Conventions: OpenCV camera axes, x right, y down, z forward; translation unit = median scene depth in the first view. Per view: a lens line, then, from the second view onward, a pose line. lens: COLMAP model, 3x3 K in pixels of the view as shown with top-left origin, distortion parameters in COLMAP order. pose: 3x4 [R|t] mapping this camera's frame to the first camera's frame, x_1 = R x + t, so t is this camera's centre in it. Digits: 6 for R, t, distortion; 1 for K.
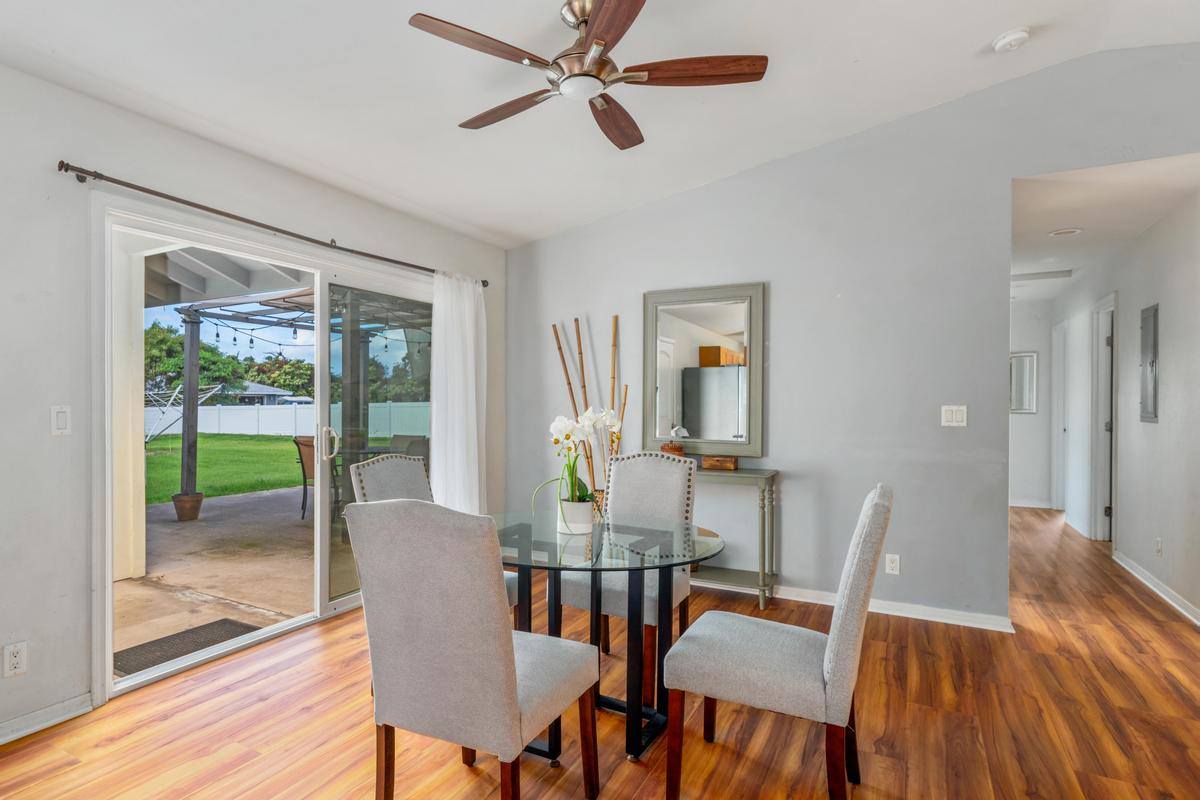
lens RADIAL K [[601.3, 0, 596.1], [0, 601.3, 401.5], [0, 0, 1]] dist [0.005925, 0.004222]
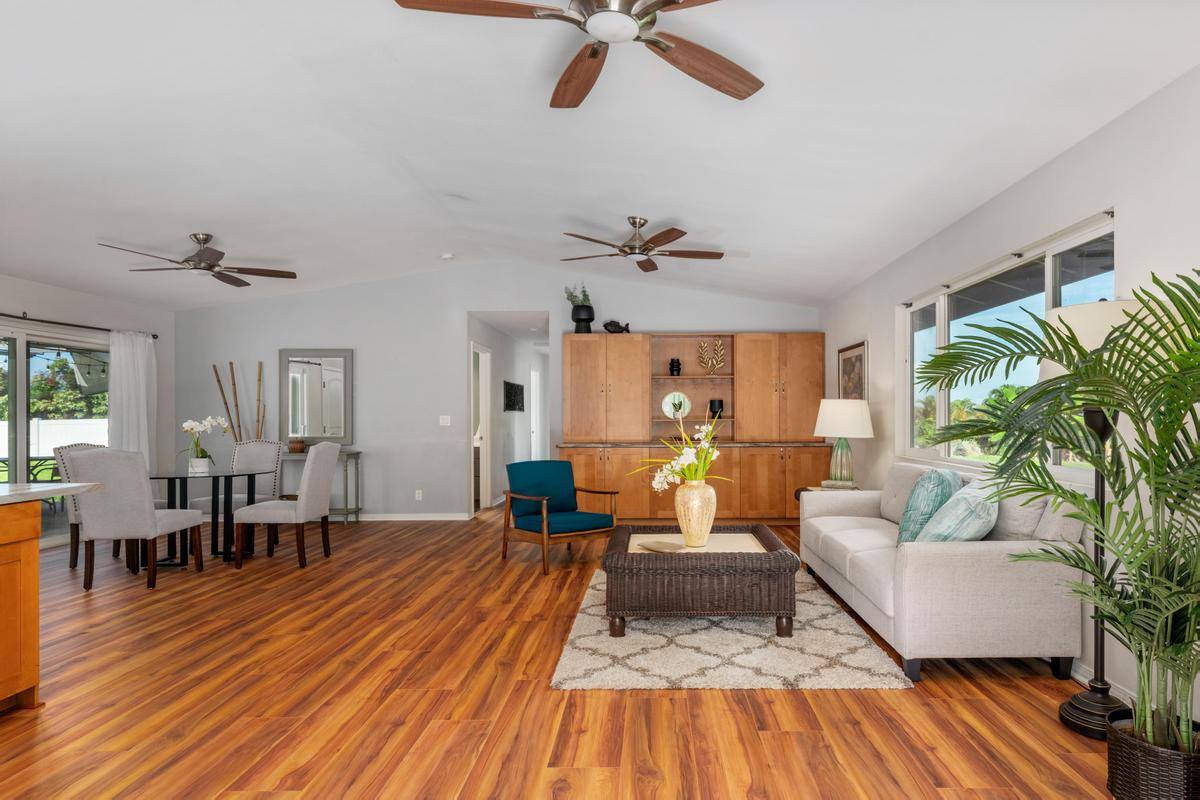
lens RADIAL K [[601.3, 0, 664.2], [0, 601.3, 416.0], [0, 0, 1]] dist [0.005925, 0.004222]
pose [[0.879453, -0.008944, 0.475901, 0.241613], [0.009065, 0.999957, 0.002042, 0.009678], [-0.475899, 0.002518, 0.879497, -1.056756]]
